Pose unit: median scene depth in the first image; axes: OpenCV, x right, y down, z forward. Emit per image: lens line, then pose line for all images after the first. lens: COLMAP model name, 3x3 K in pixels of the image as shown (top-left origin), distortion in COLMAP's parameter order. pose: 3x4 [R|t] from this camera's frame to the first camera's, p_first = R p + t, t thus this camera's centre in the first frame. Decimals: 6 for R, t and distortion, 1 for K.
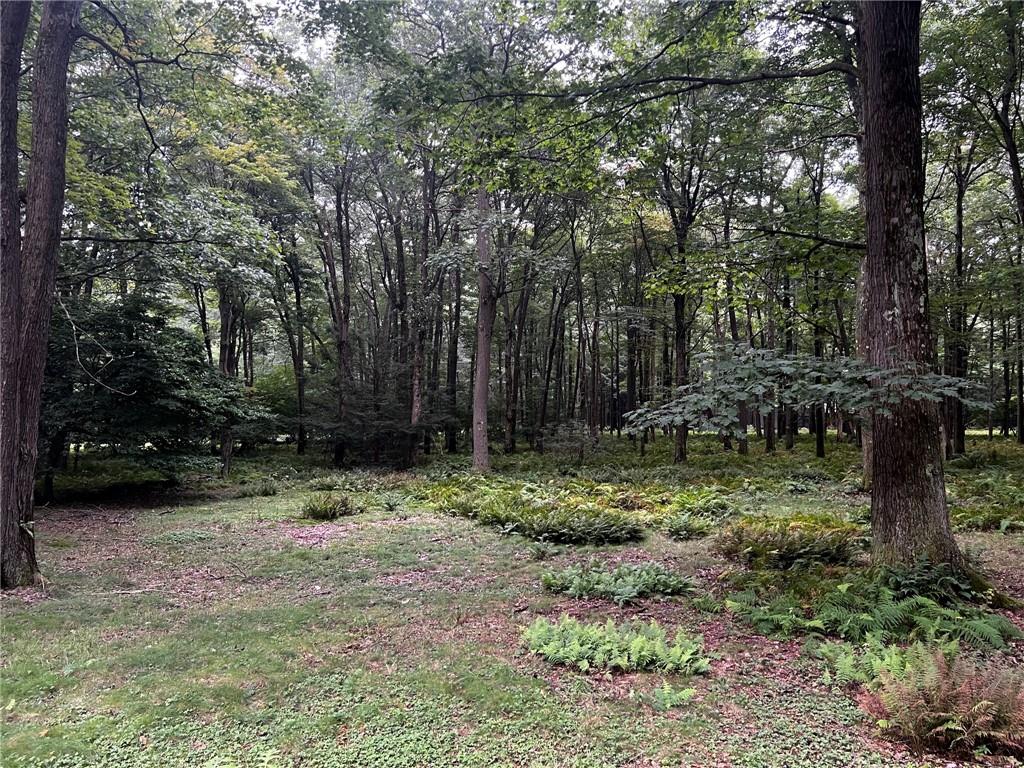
lens RADIAL K [[774.0, 0, 515.1], [0, 774.0, 380.2], [0, 0, 1]] dist [0.074319, -0.097526]
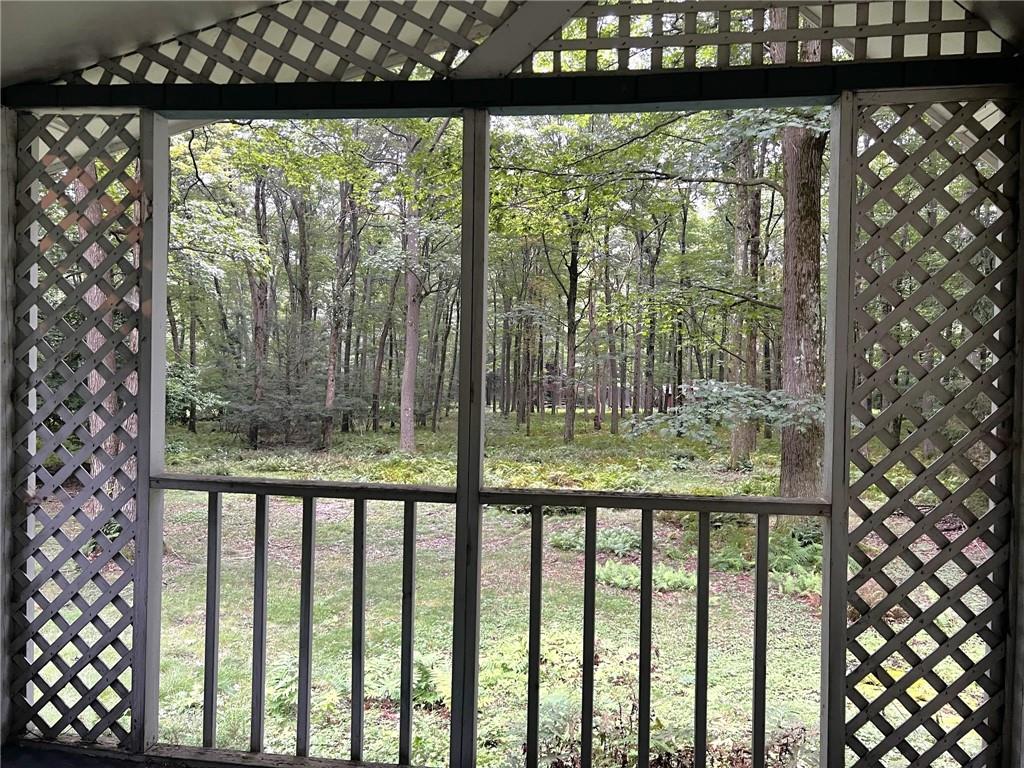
lens RADIAL K [[774.0, 0, 515.1], [0, 774.0, 380.2], [0, 0, 1]] dist [0.074319, -0.097526]
pose [[0.983467, 0.015314, 0.180440, -0.324549], [-0.021128, 0.999316, 0.030346, -0.078007], [-0.179852, -0.033656, 0.983118, -0.373795]]
